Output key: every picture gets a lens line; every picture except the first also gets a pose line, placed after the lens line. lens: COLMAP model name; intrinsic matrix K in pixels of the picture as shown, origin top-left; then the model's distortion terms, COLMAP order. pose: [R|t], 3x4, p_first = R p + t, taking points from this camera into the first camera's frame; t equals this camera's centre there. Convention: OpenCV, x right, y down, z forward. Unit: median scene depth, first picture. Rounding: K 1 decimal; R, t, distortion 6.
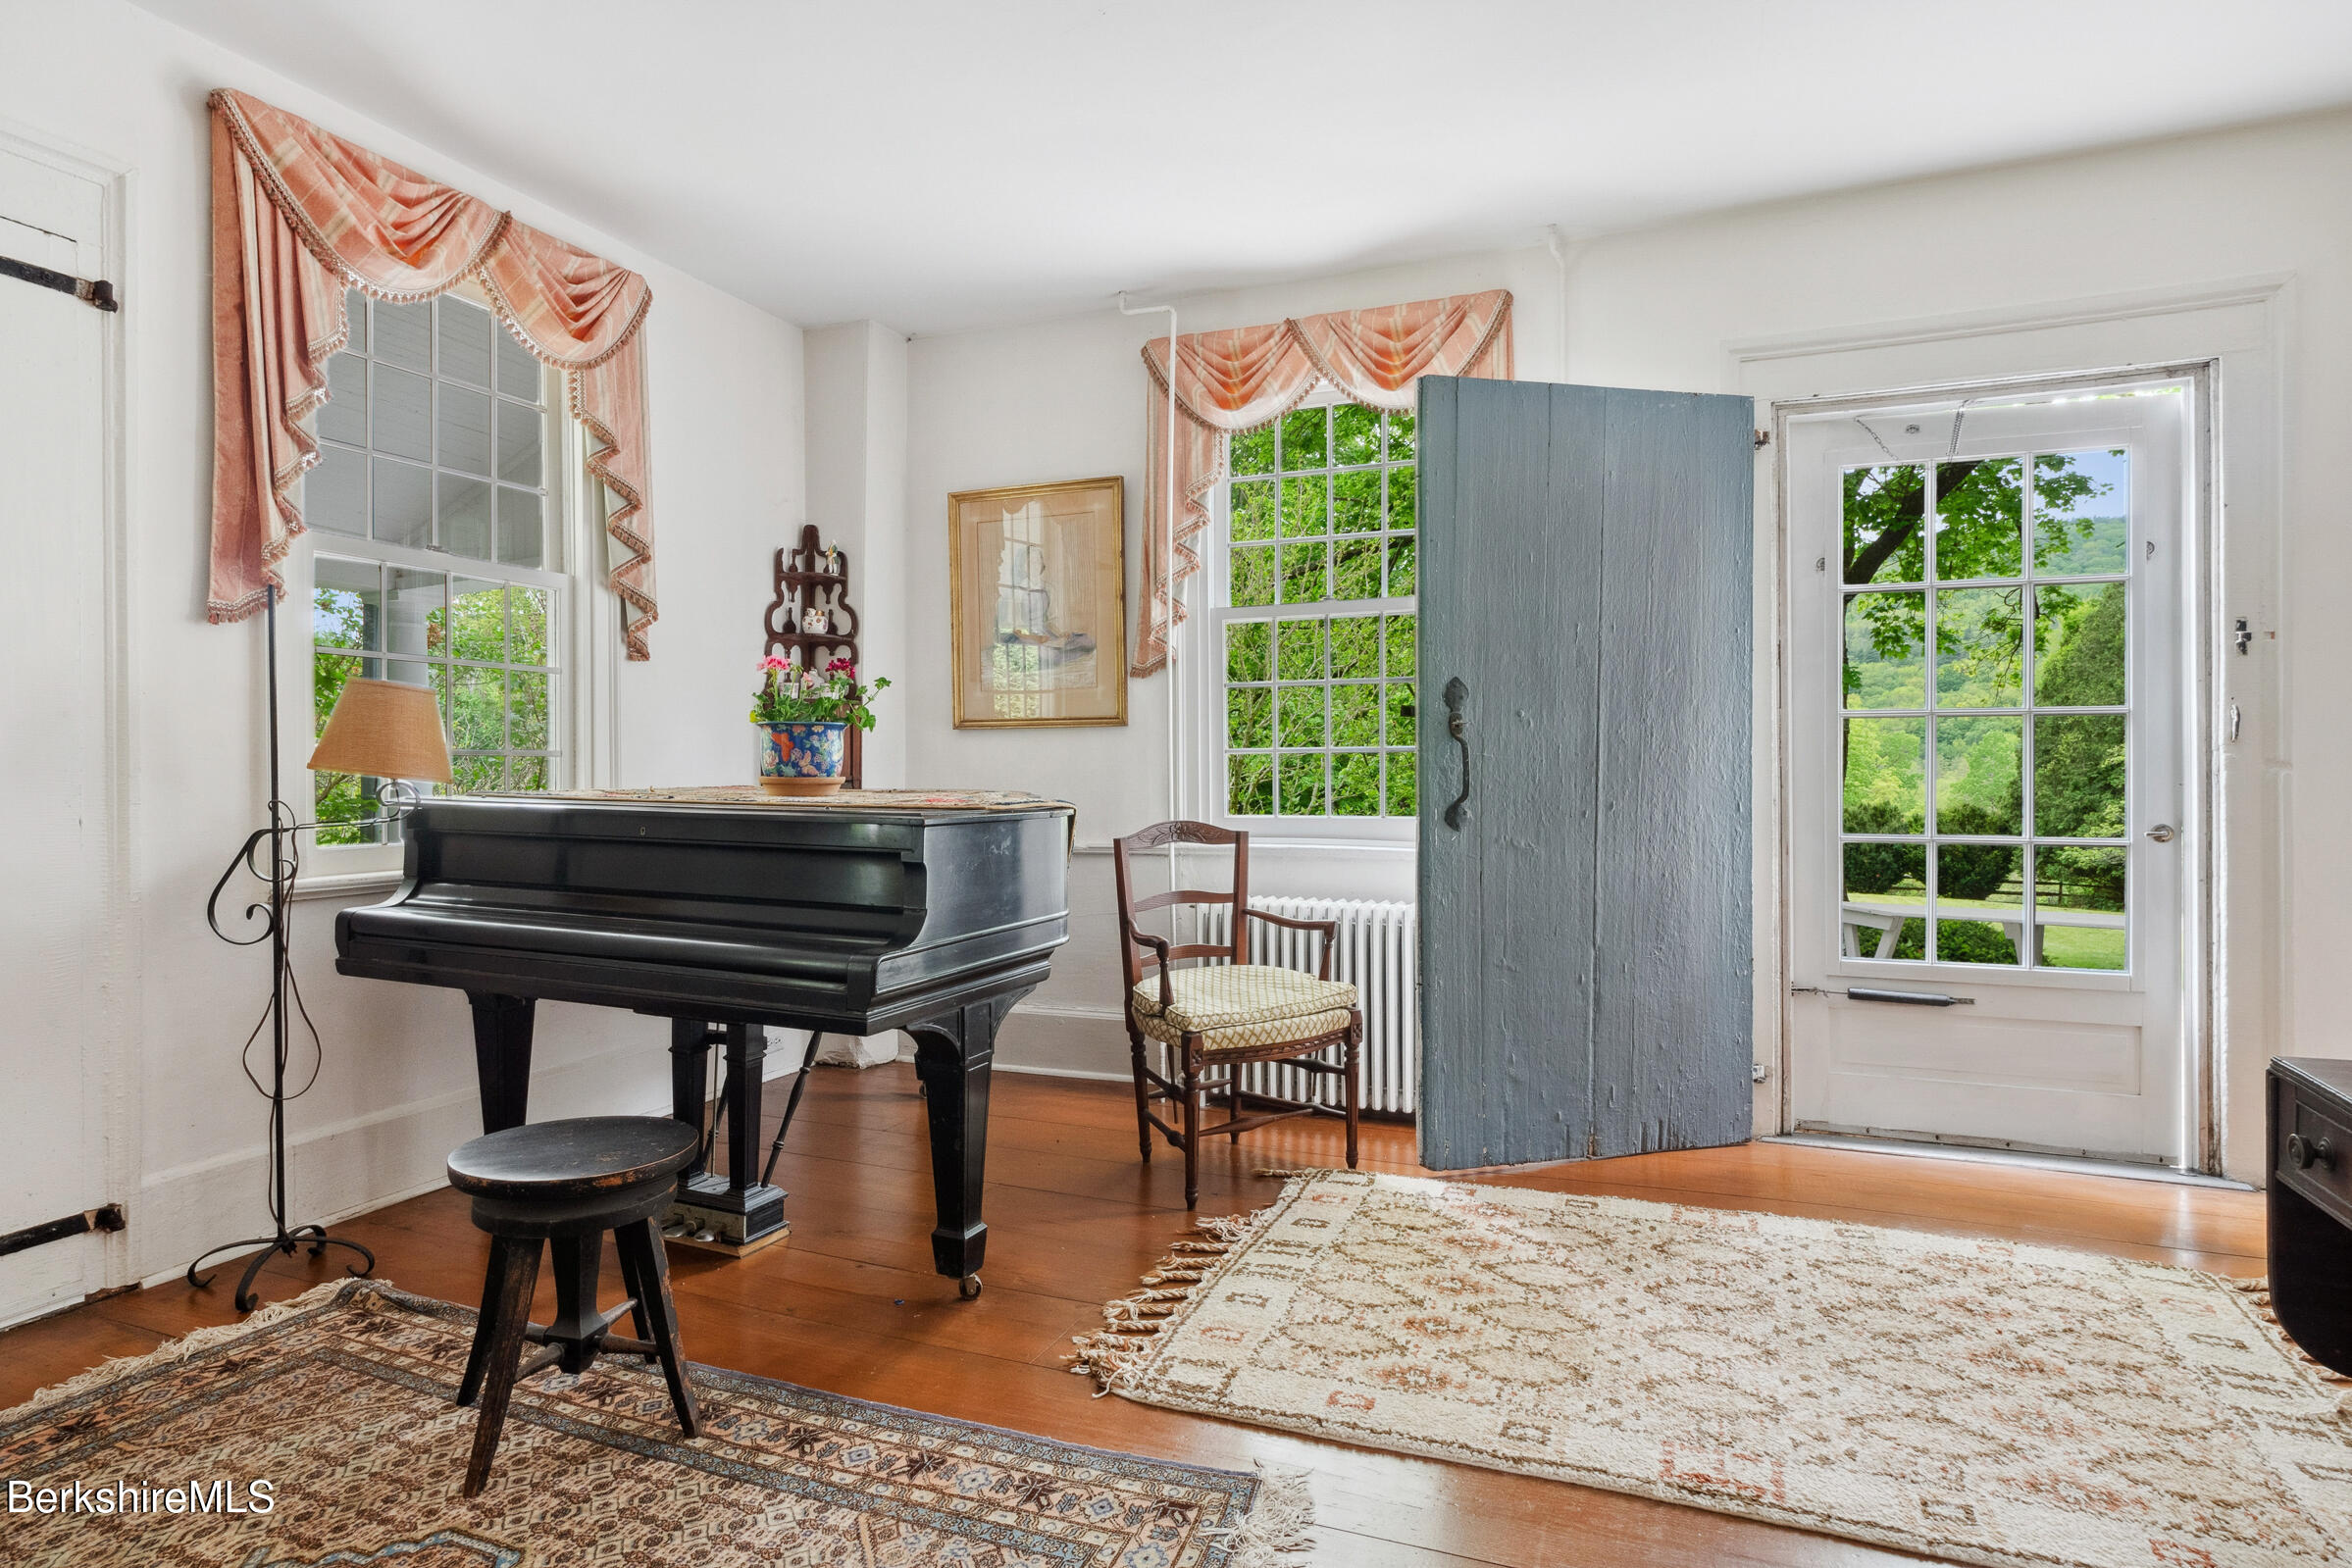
lens RADIAL K [[1271.9, 0, 1171.4], [0, 1271.9, 774.4], [0, 0, 1]] dist [-0.016807, -0.001541]
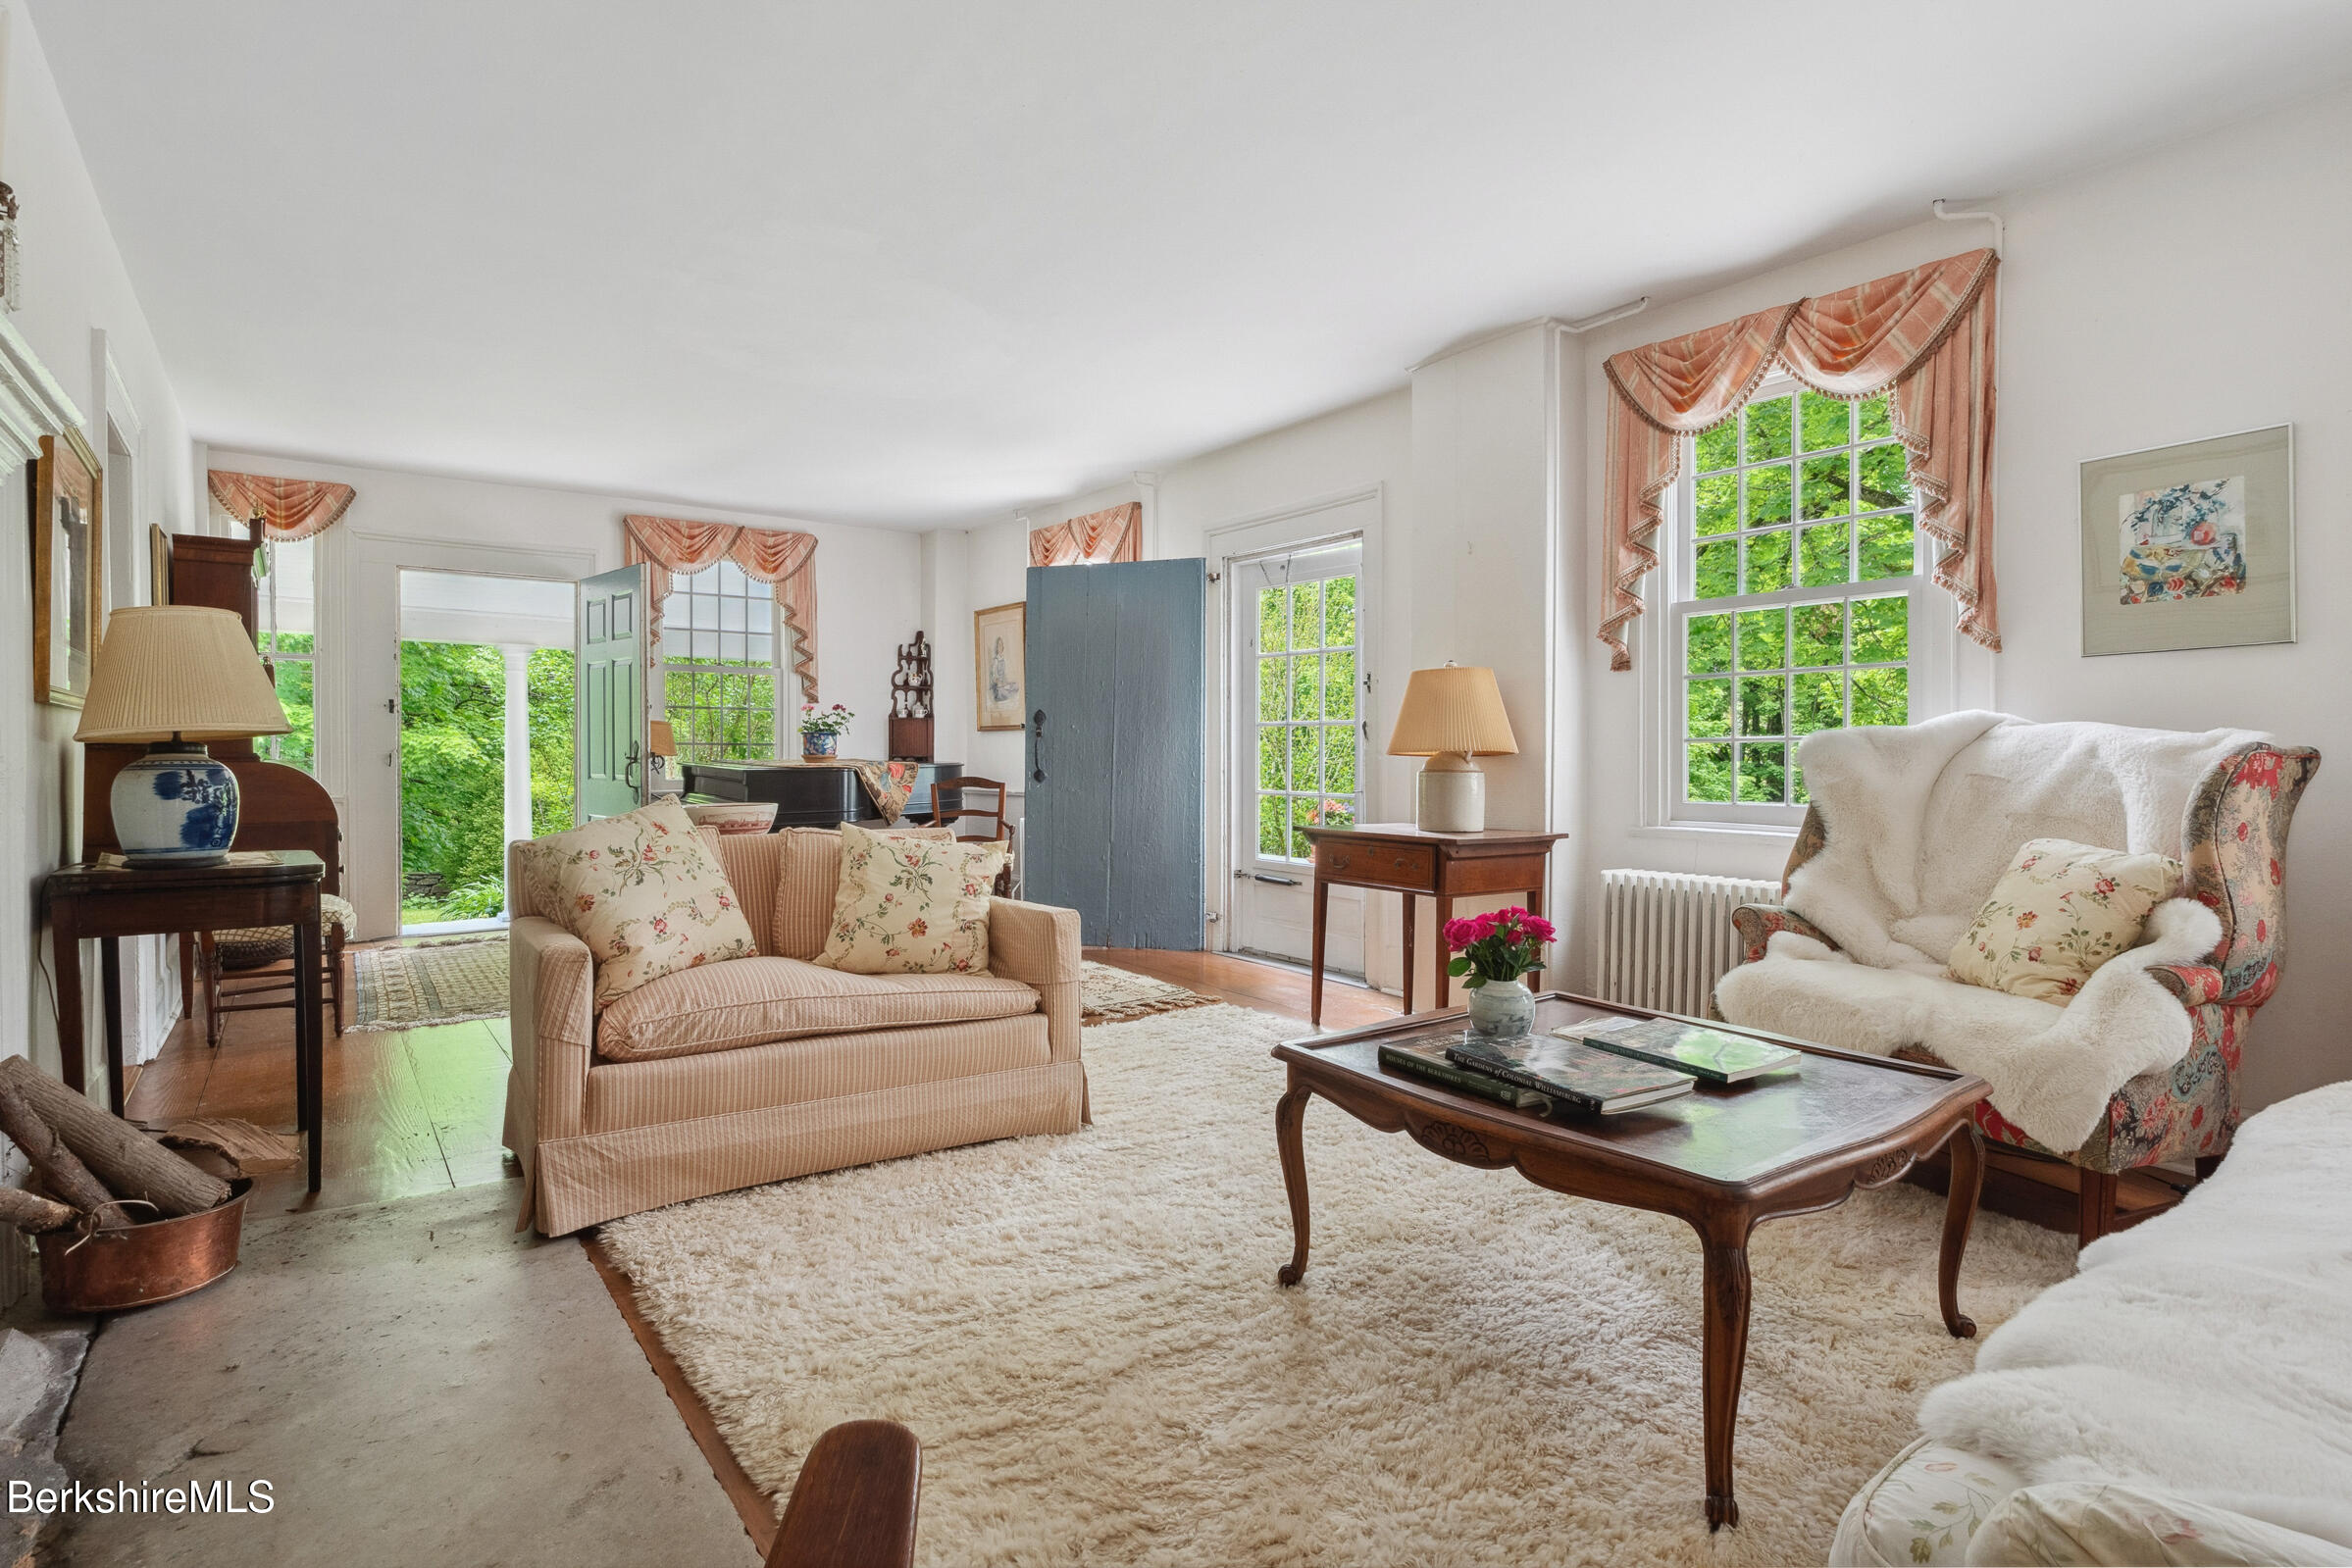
lens RADIAL K [[1257.2, 0, 1175.6], [0, 1257.2, 788.5], [0, 0, 1]] dist [-0.027055, -0.000280]
pose [[0.855596, 0.020671, -0.517231, 1.267960], [-0.009072, 0.999648, 0.024945, -0.000260], [0.517564, -0.016651, 0.855482, -0.571411]]
